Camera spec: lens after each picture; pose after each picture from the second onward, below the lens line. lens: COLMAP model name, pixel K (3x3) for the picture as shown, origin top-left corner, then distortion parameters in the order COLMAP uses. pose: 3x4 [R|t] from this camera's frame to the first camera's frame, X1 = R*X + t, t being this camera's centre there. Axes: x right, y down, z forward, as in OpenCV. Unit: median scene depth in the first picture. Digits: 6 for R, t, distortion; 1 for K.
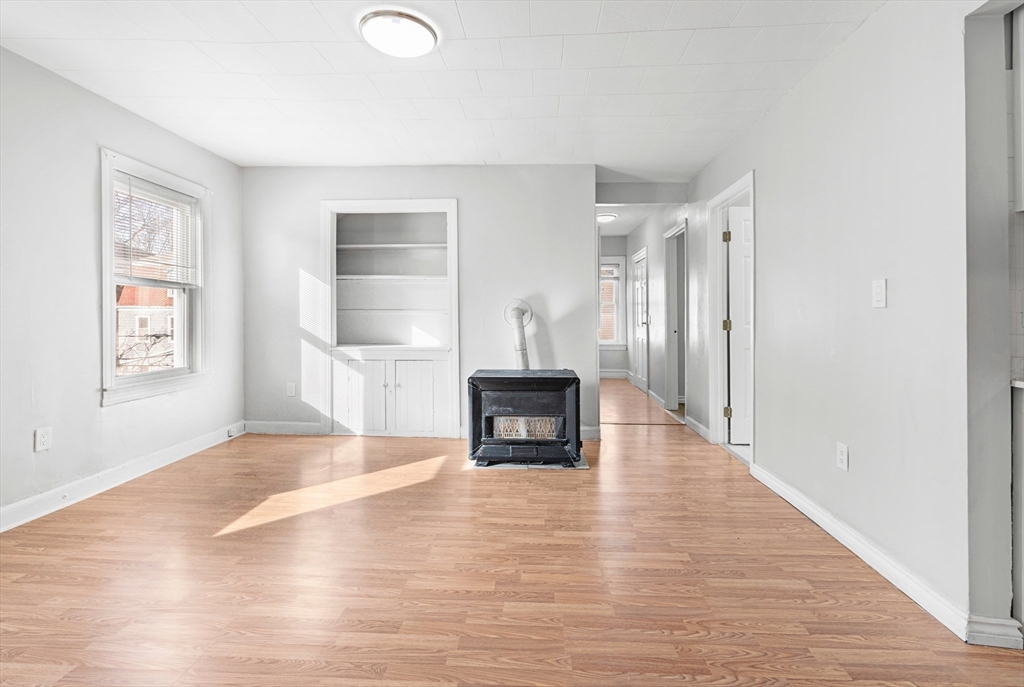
lens RADIAL K [[456.8, 0, 517.2], [0, 456.8, 326.9], [0, 0, 1]] dist [0.001411, -0.000462]
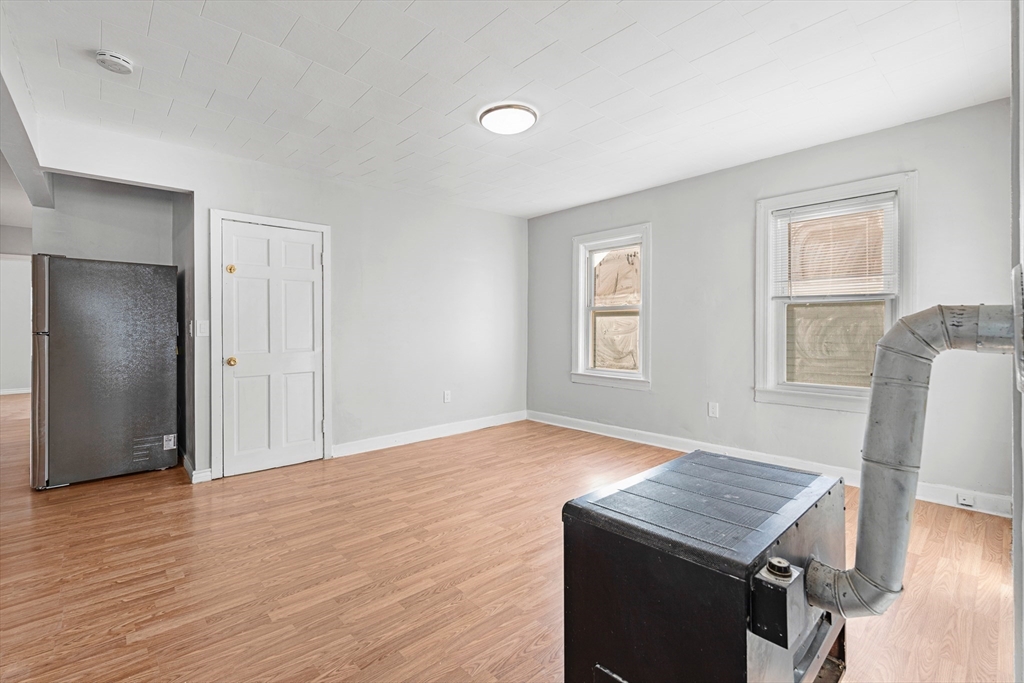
lens RADIAL K [[456.8, 0, 515.2], [0, 456.8, 340.1], [0, 0, 1]] dist [0.001411, -0.000462]
pose [[-0.697284, 0.017948, -0.716570, 0.415331], [-0.013854, 0.999162, 0.038507, -0.032718], [0.716661, 0.036777, -0.696451, 1.197080]]
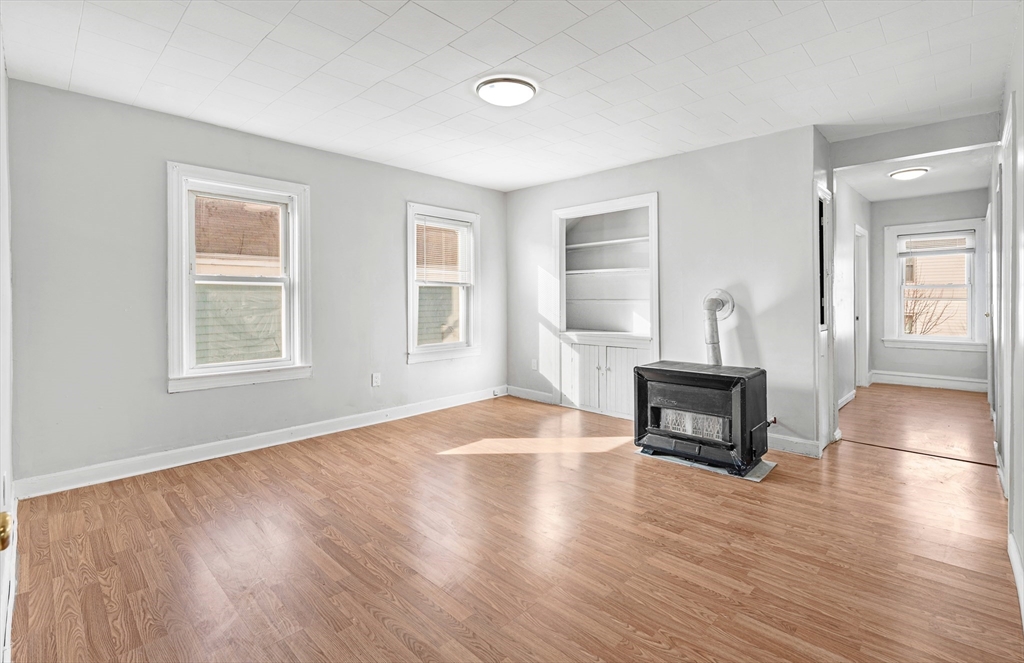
lens RADIAL K [[462.4, 0, 530.9], [0, 462.4, 312.9], [0, 0, 1]] dist [0.003511, 0.000420]
pose [[0.767937, 0.015120, -0.640346, 0.385714], [-0.011290, 0.999886, 0.010070, -0.020830], [0.640425, -0.000503, 0.768020, 0.030187]]
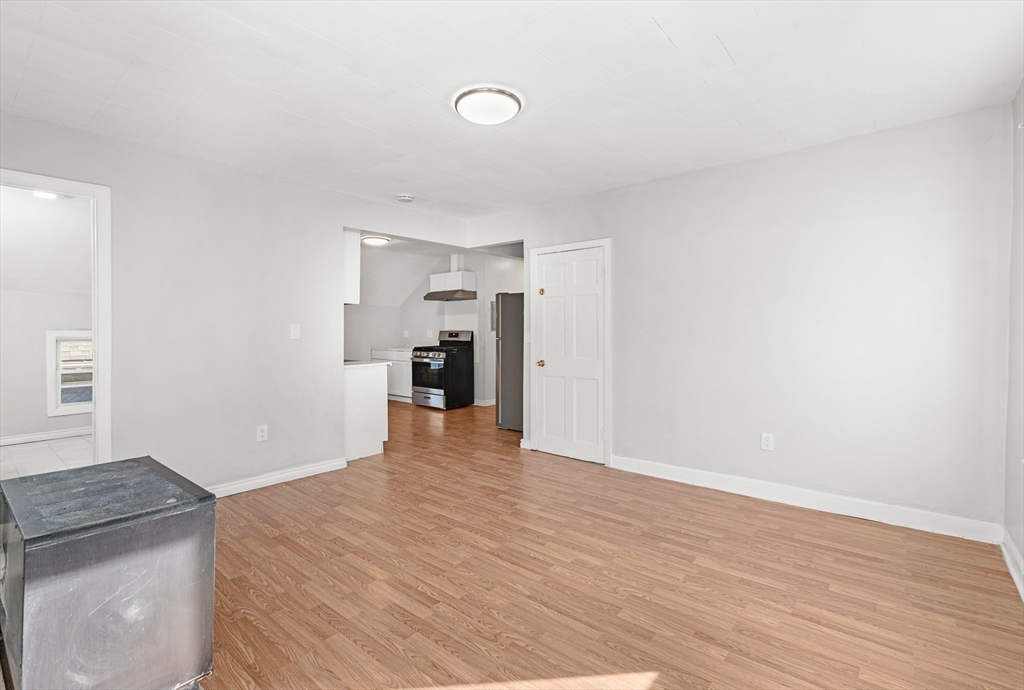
lens RADIAL K [[473.0, 0, 500.6], [0, 473.0, 329.6], [0, 0, 1]] dist [0.006197, 0.000344]
pose [[-0.790584, 0.000711, 0.612353, -0.629635], [0.015610, 0.999698, 0.018993, -0.062278], [-0.612155, 0.024574, -0.790356, 1.188463]]
